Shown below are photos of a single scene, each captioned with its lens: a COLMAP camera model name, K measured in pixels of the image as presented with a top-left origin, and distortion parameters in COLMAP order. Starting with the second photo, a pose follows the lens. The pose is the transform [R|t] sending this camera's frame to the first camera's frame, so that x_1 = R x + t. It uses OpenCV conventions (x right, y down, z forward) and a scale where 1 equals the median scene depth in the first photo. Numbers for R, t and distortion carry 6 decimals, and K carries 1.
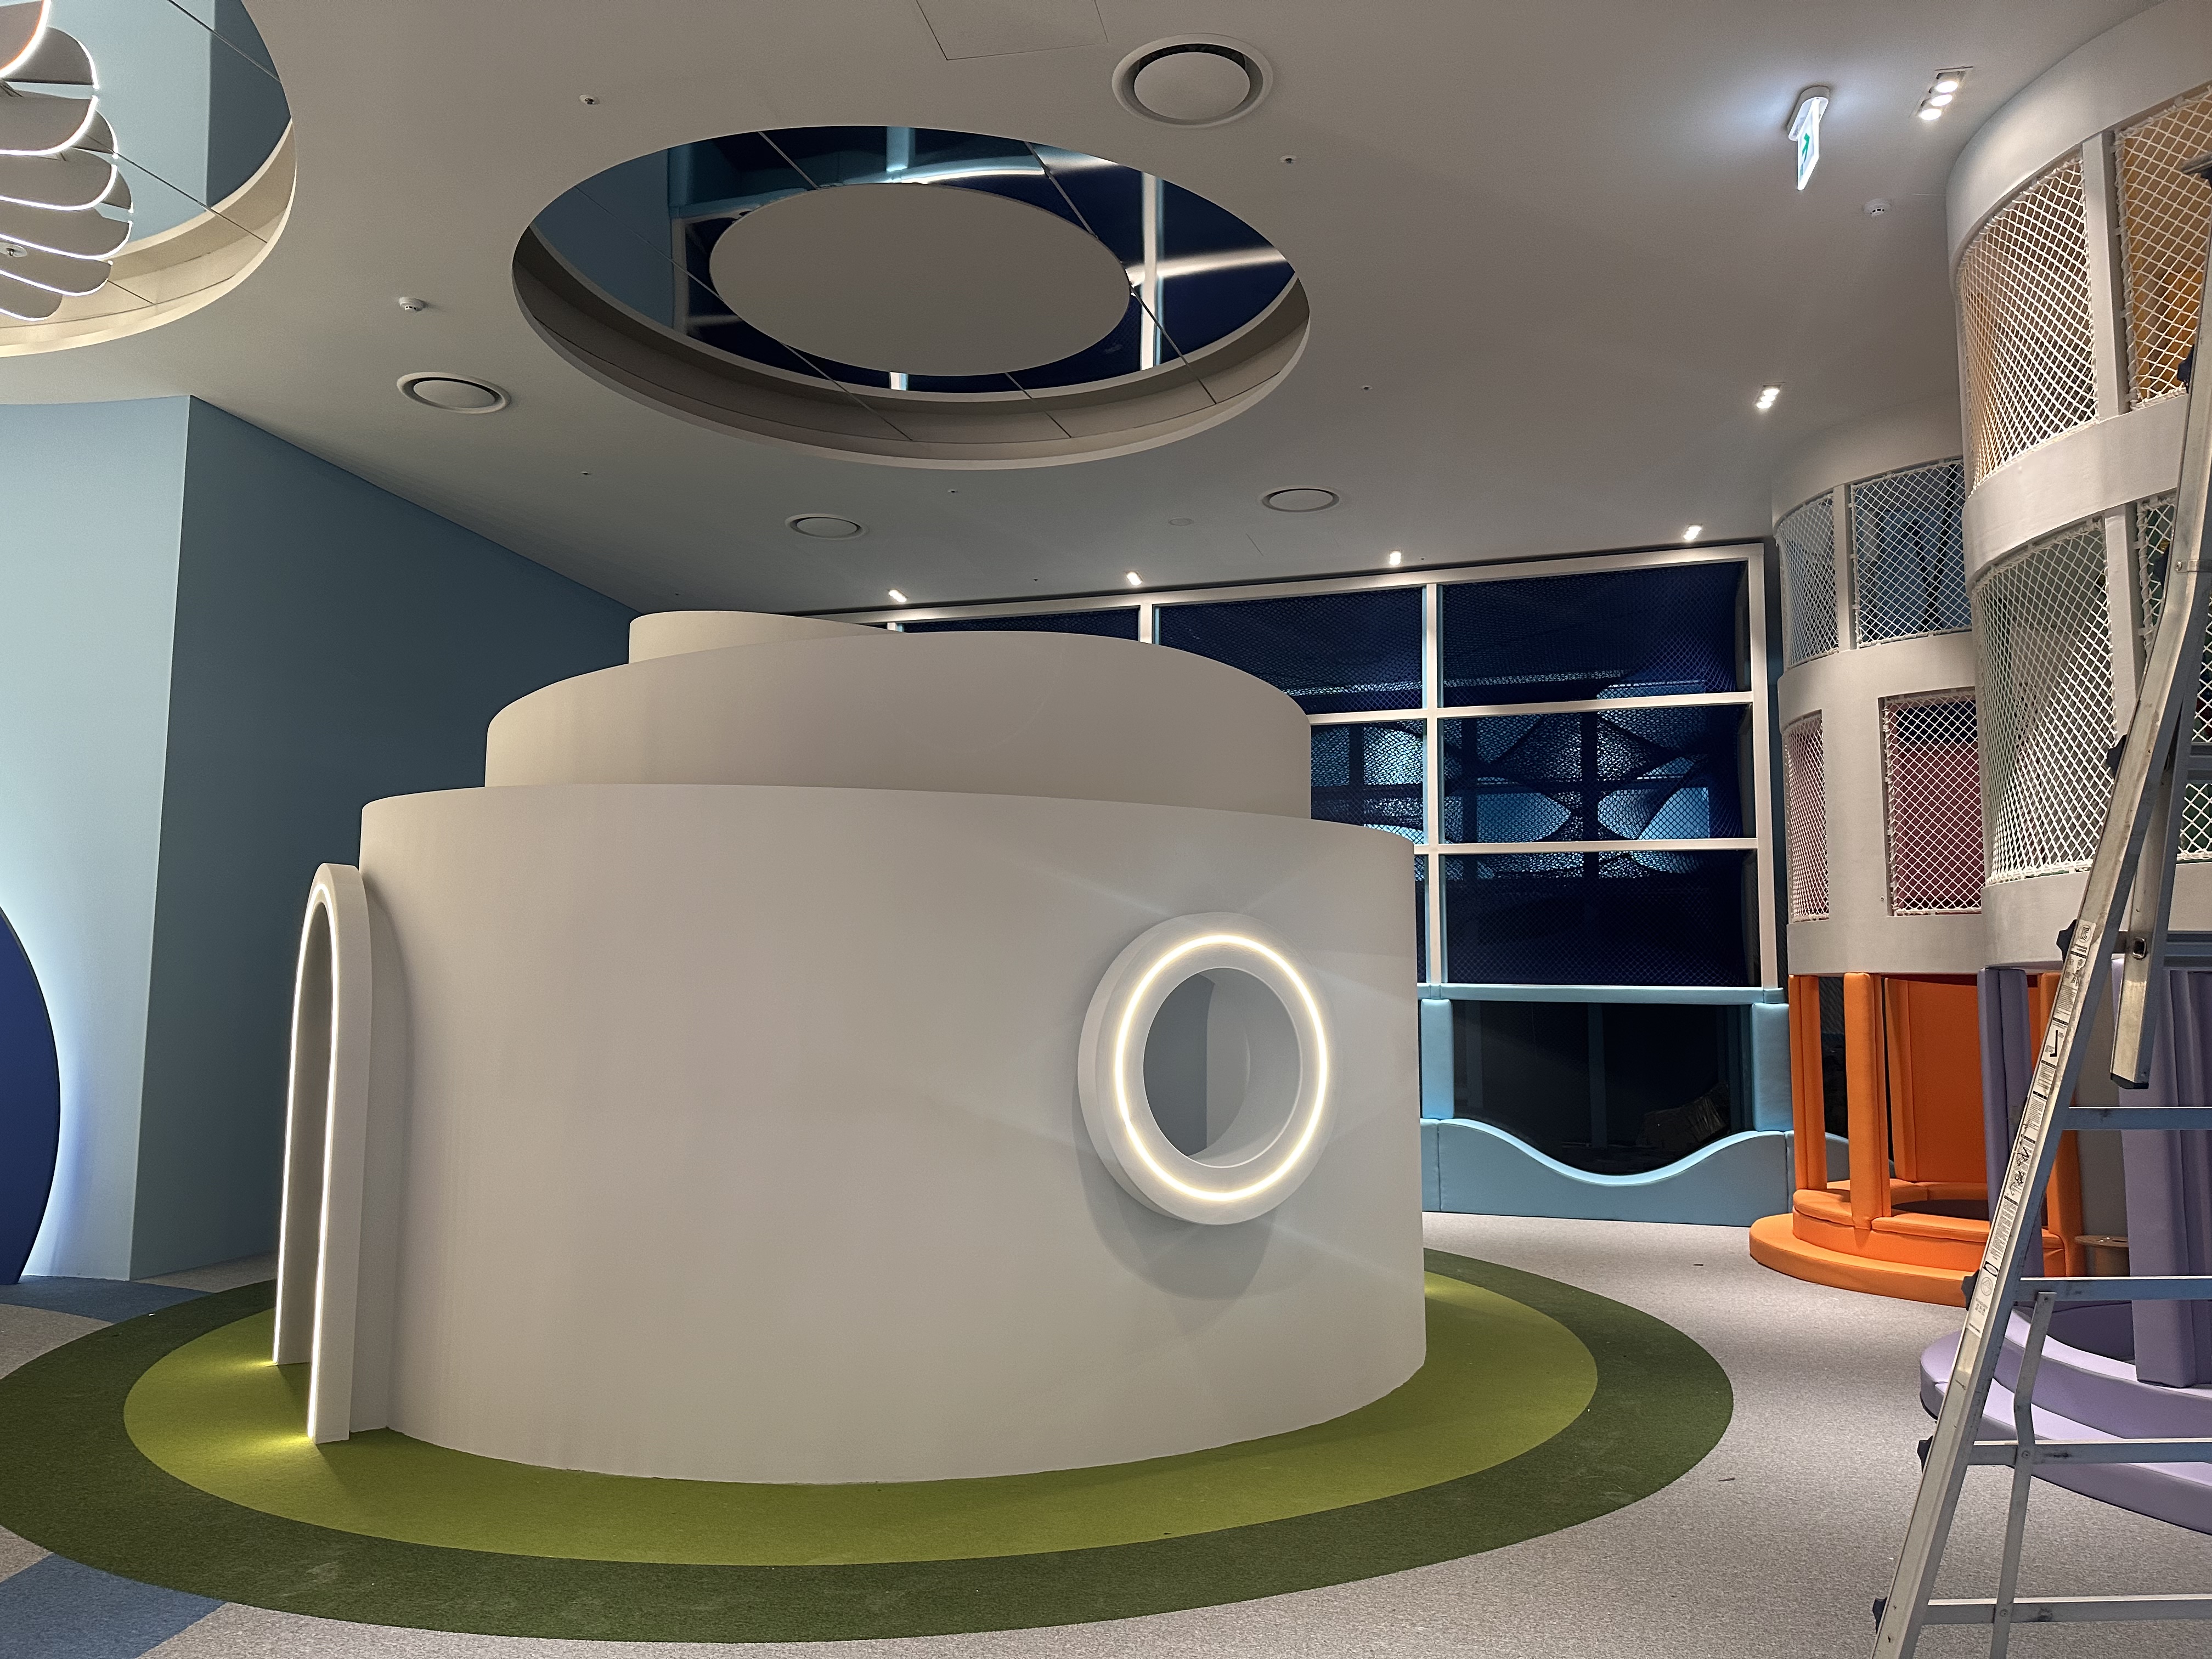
lens RADIAL K [[1522.1, 0, 1043.7], [0, 1522.1, 839.3], [0, 0, 1]] dist [0.056825, -0.054456]
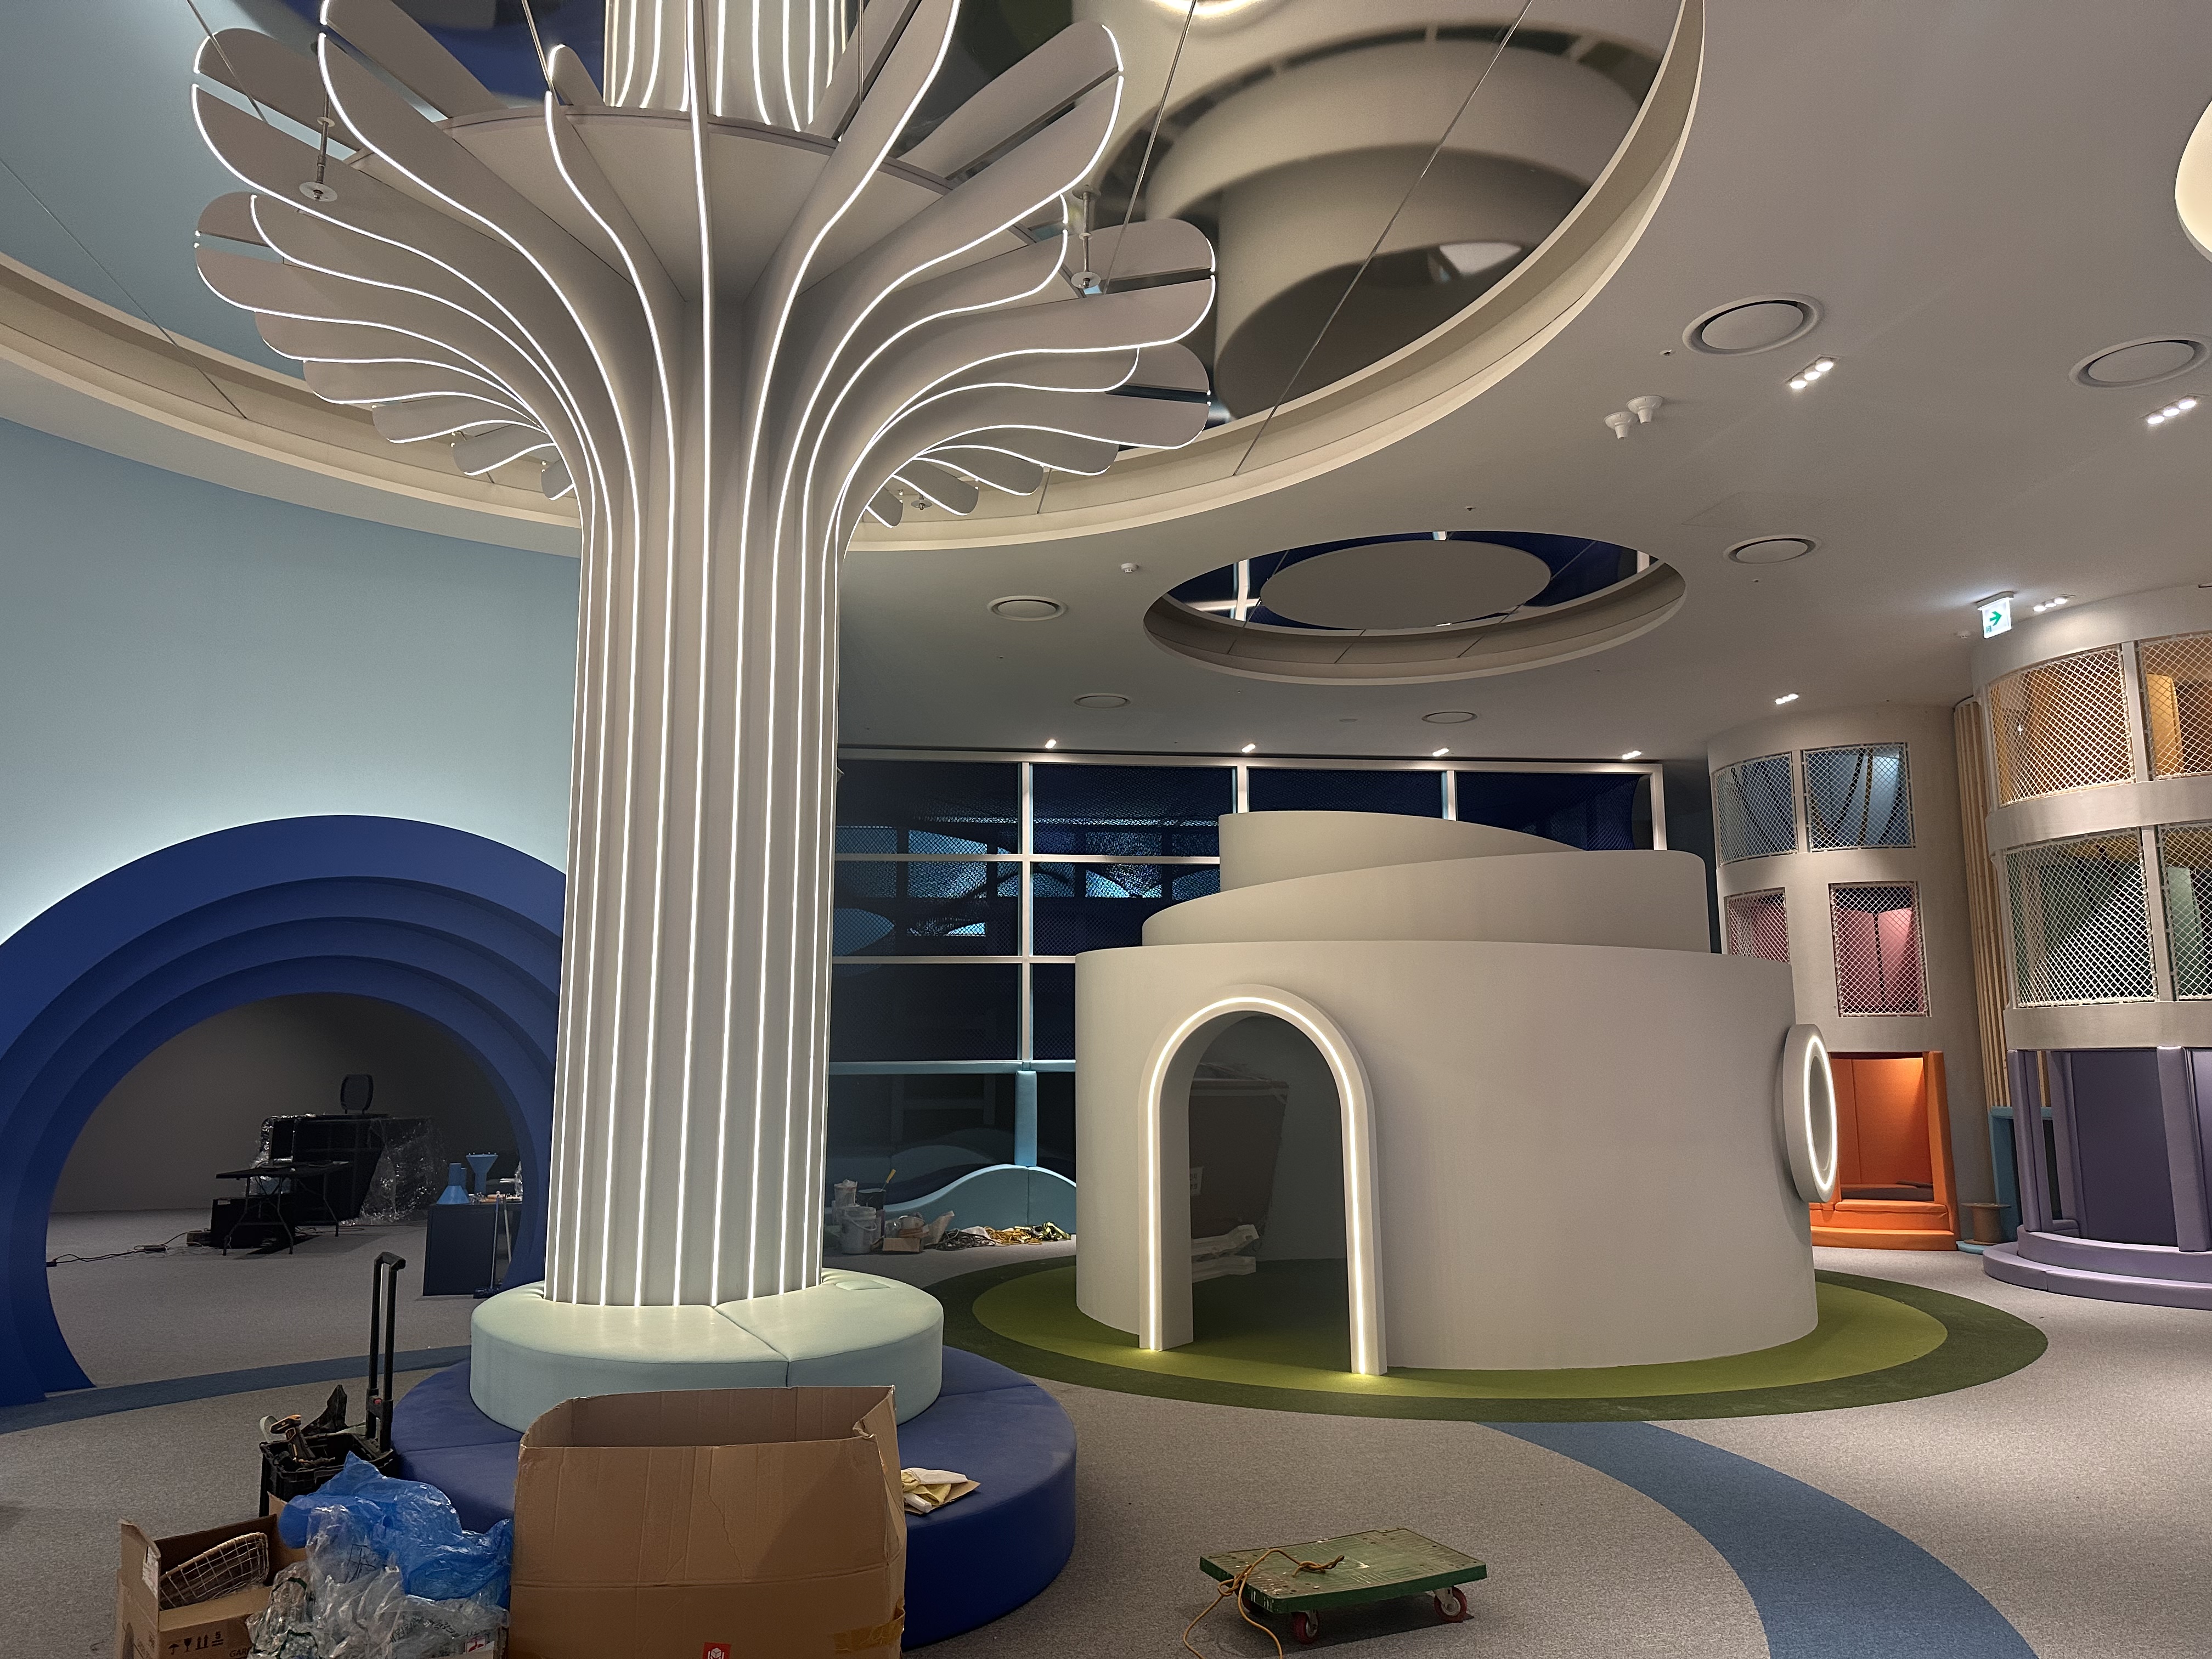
lens RADIAL K [[1522.1, 0, 1043.7], [0, 1522.1, 839.3], [0, 0, 1]] dist [0.056825, -0.054456]
pose [[0.925603, 0.051231, 0.375013, -0.884207], [-0.032983, 0.997946, -0.054923, -0.021745], [-0.377056, 0.038467, 0.925391, -0.214307]]
